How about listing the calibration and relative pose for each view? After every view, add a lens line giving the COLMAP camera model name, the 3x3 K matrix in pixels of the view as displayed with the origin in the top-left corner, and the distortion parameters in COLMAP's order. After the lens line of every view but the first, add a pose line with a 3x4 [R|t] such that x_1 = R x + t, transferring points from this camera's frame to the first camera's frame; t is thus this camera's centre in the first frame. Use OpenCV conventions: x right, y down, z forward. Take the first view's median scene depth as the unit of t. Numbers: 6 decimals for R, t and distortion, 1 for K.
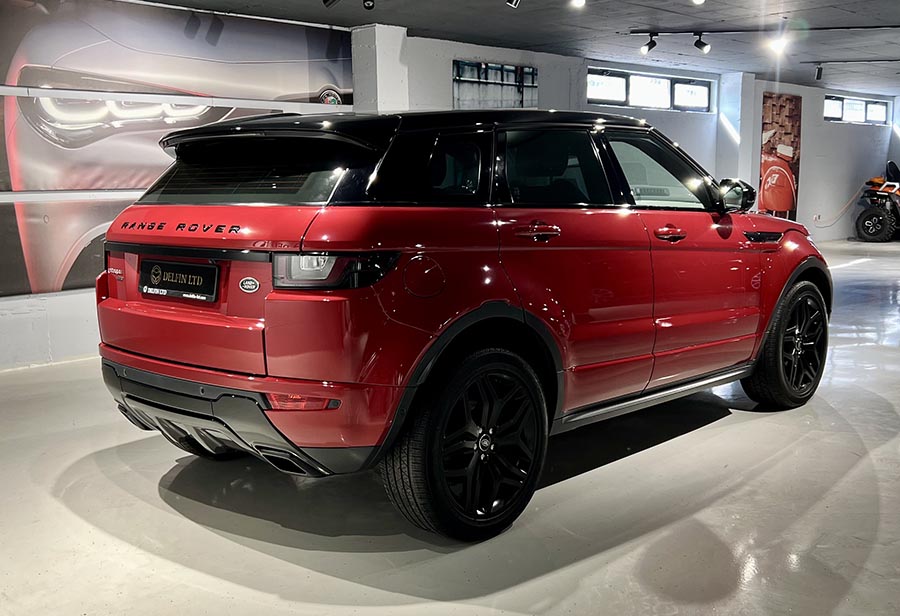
lens RADIAL K [[964.8, 0, 450.0], [0, 964.8, 308.0], [0, 0, 1]] dist [0.027089, 0.008763]
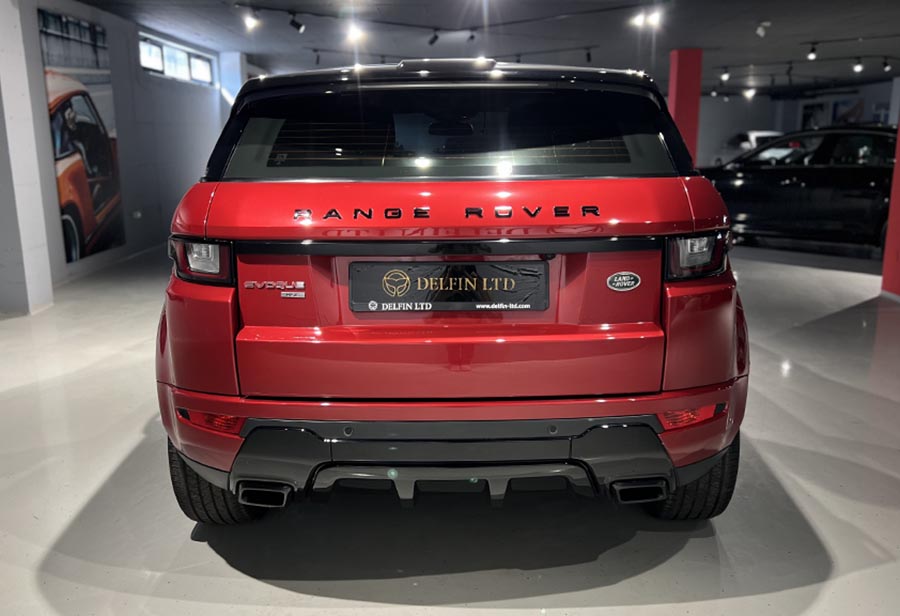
lens RADIAL K [[802.0, 0, 450.7], [0, 802.0, 293.8], [0, 0, 1]] dist [0.013152, 0.004387]
pose [[0.720483, -0.115598, 0.683769, -0.271046], [0.083381, 0.993296, 0.080069, -0.028115], [-0.688441, -0.000675, 0.725292, 0.223295]]
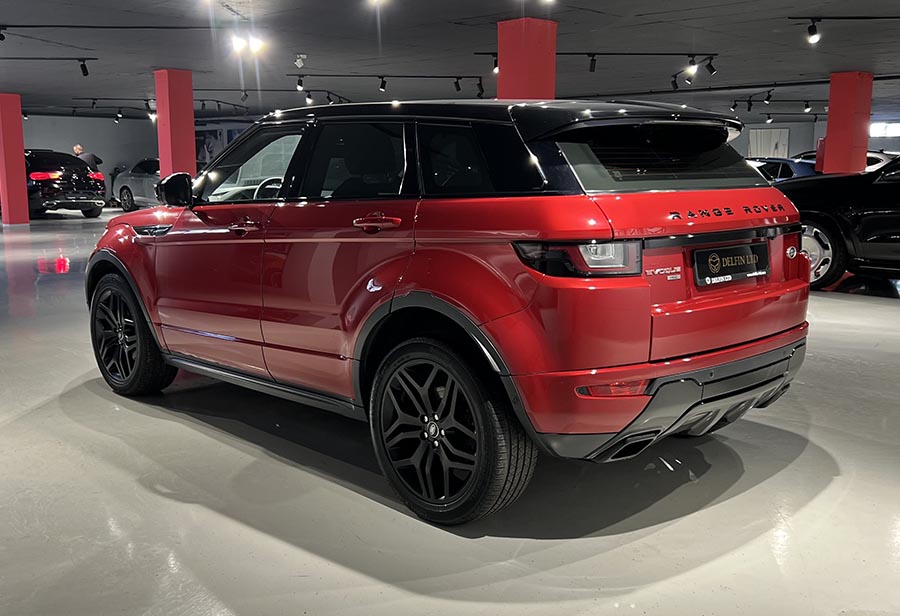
lens RADIAL K [[964.8, 0, 450.0], [0, 964.8, 308.0], [0, 0, 1]] dist [0.027089, 0.008763]
pose [[0.046946, -0.128141, 0.990644, -0.513000], [0.140011, 0.982791, 0.120490, -0.057616], [-0.989036, 0.133045, 0.064080, 0.485645]]
